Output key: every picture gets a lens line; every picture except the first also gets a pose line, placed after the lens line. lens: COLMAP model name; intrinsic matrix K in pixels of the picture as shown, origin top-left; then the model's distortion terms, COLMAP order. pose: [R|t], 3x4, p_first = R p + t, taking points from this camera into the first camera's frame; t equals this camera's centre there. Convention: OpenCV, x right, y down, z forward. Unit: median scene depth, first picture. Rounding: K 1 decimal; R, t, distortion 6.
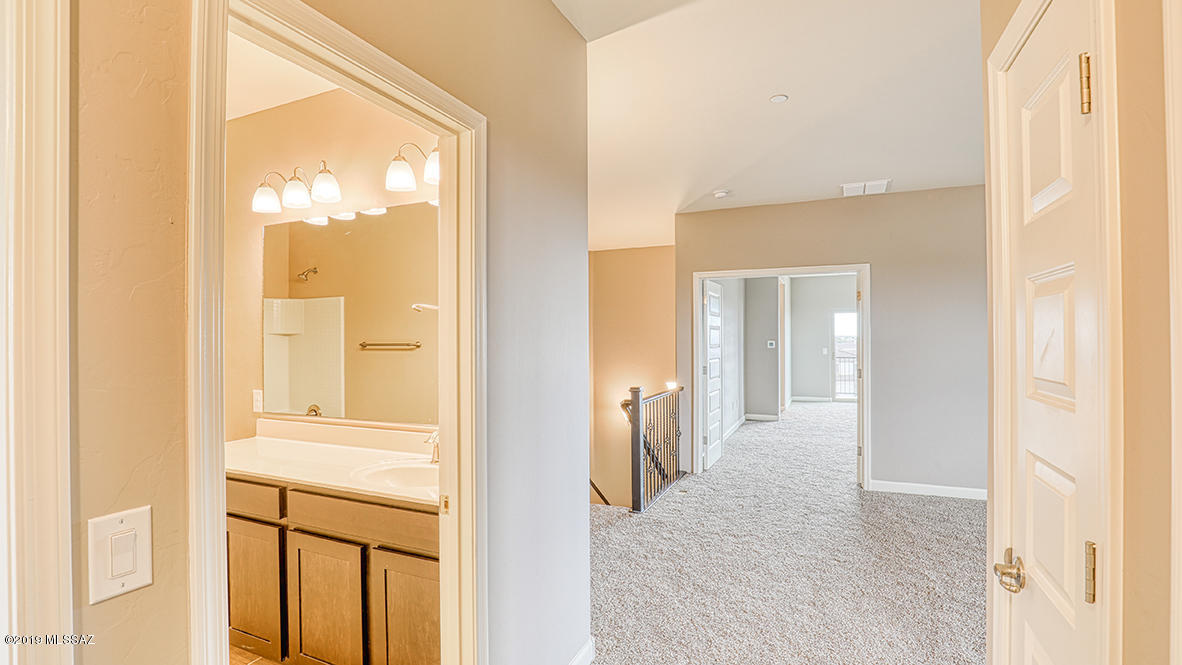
lens RADIAL K [[540.0, 0, 590.9], [0, 540.0, 335.3], [0, 0, 1]] dist [-0.038678, 0.008056]
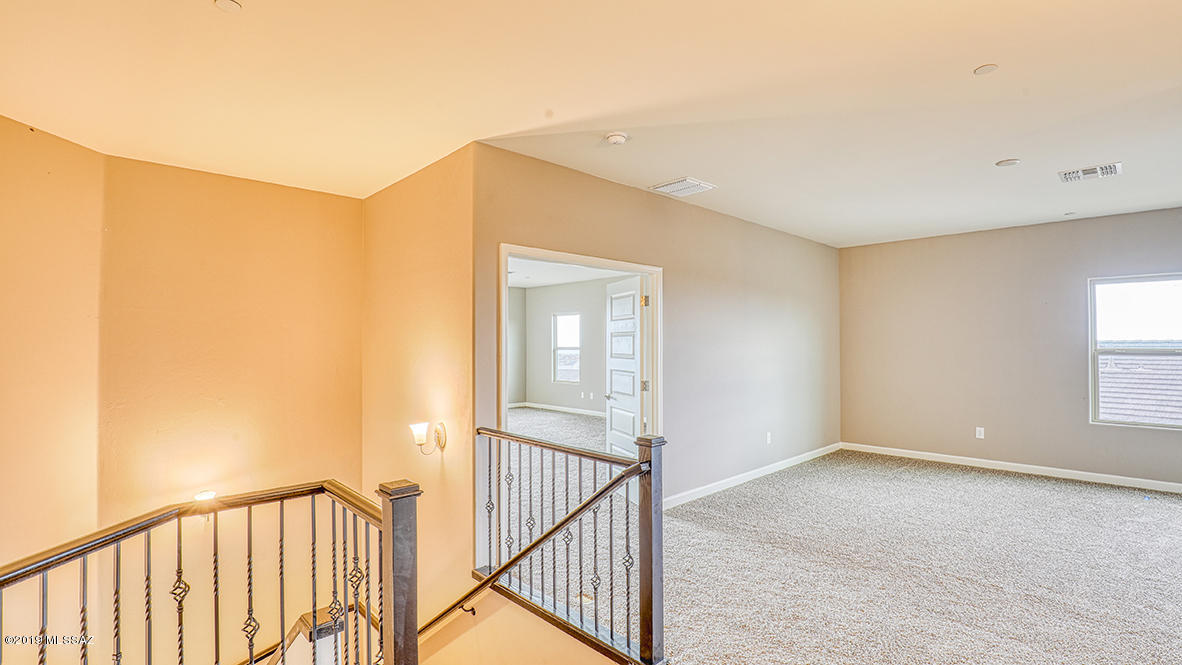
lens RADIAL K [[540.0, 0, 590.9], [0, 540.0, 335.3], [0, 0, 1]] dist [-0.038678, 0.008056]
pose [[0.381860, 0.018268, 0.924040, -0.390645], [-0.002549, 0.999822, -0.018713, 0.001969], [-0.924217, 0.004790, 0.381838, 0.750869]]
